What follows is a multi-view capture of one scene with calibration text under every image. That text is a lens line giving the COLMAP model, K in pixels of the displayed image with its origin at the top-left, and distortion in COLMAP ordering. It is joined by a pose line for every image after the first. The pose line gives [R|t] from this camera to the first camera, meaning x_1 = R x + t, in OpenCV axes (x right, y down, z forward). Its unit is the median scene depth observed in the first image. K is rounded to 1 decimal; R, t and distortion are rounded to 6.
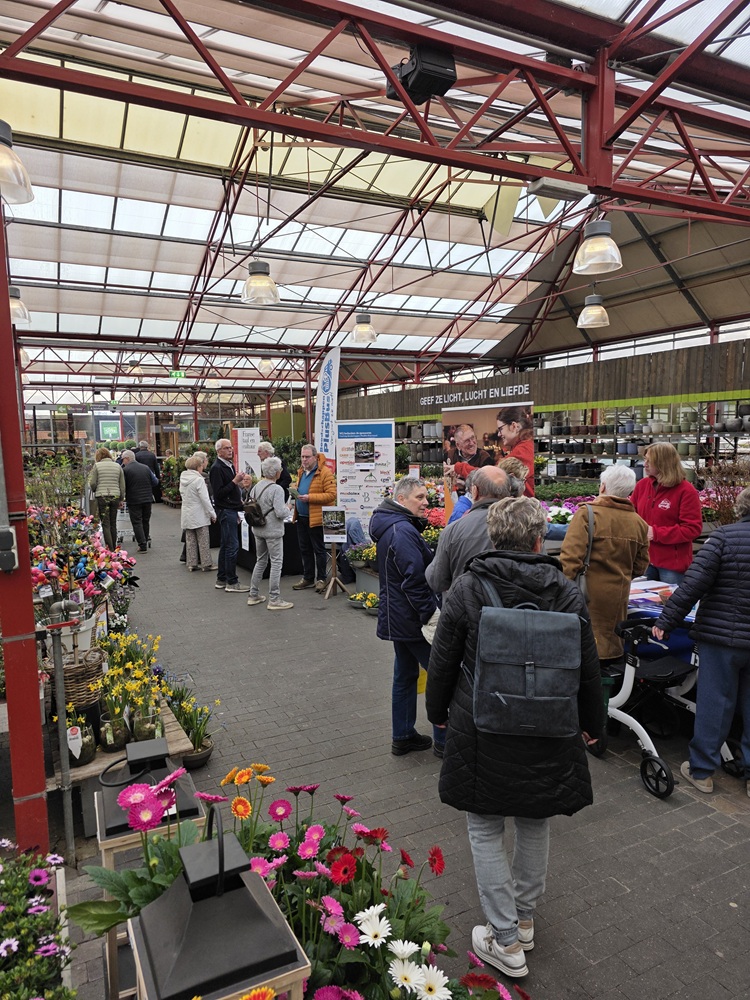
lens RADIAL K [[676.3, 0, 375.0], [0, 676.3, 500.0], [0, 0, 1]] dist [0.070784, -0.059018]
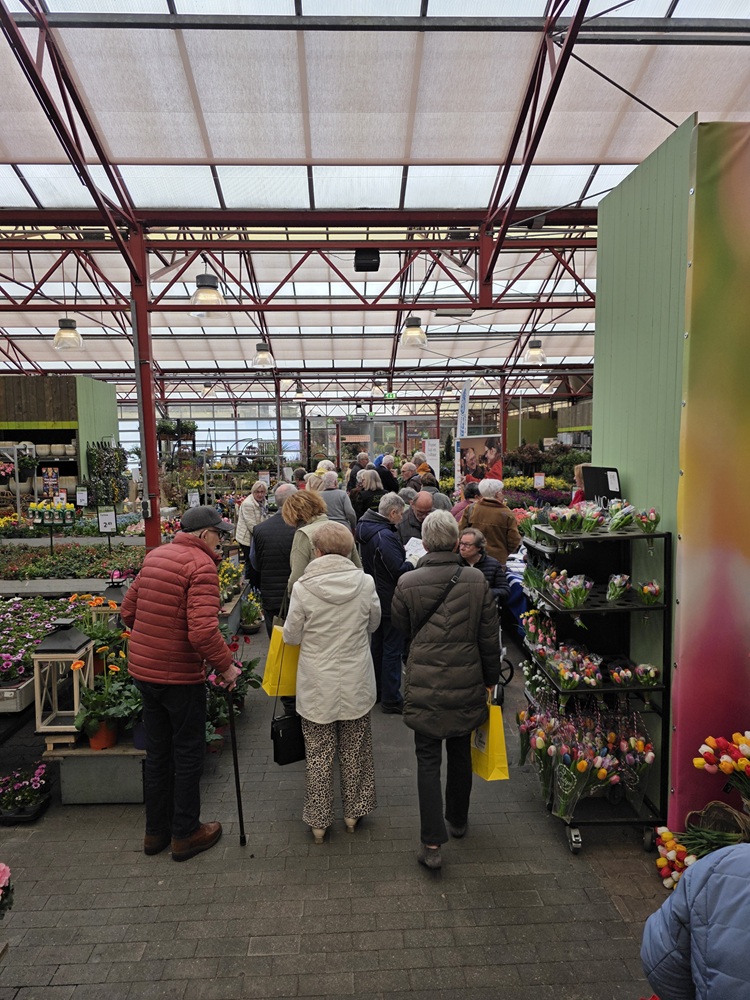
lens RADIAL K [[676.3, 0, 375.0], [0, 676.3, 500.0], [0, 0, 1]] dist [0.070784, -0.059018]
pose [[0.909811, 0.039776, -0.413113, 0.219477], [-0.039301, 0.999181, 0.009652, -0.003140], [0.413159, 0.007454, 0.910629, -0.156962]]
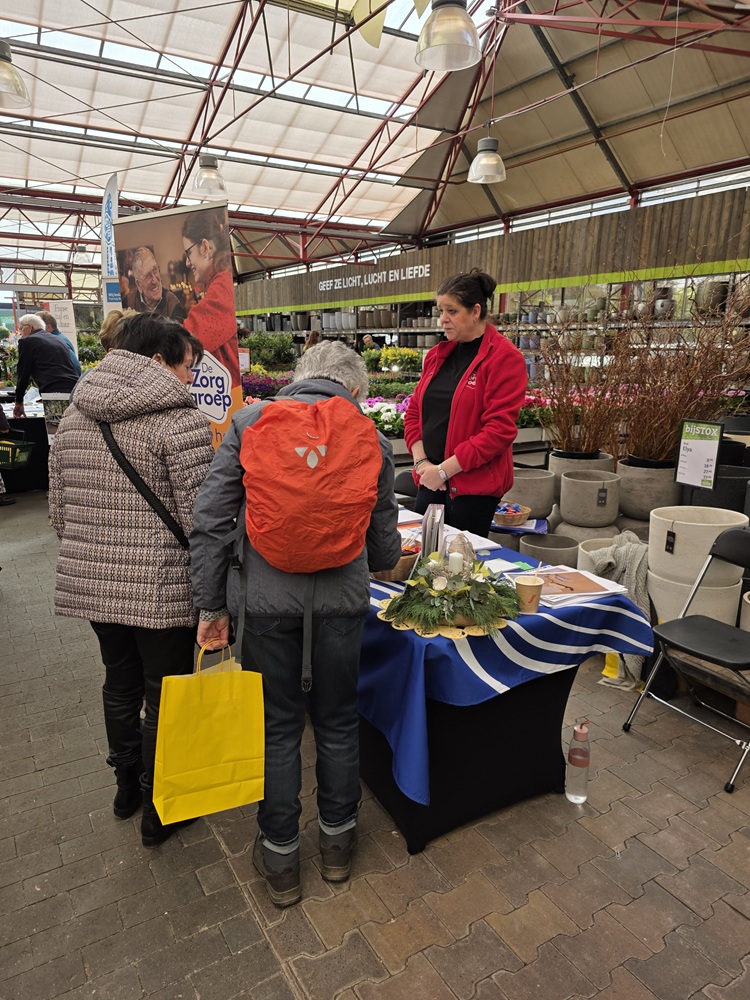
lens RADIAL K [[676.3, 0, 375.0], [0, 676.3, 500.0], [0, 0, 1]] dist [0.070784, -0.059018]
pose [[0.997270, 0.007681, 0.073440, 0.117734], [-0.017653, 0.990536, 0.136116, 0.009361], [-0.071700, -0.137041, 0.987967, 0.143438]]
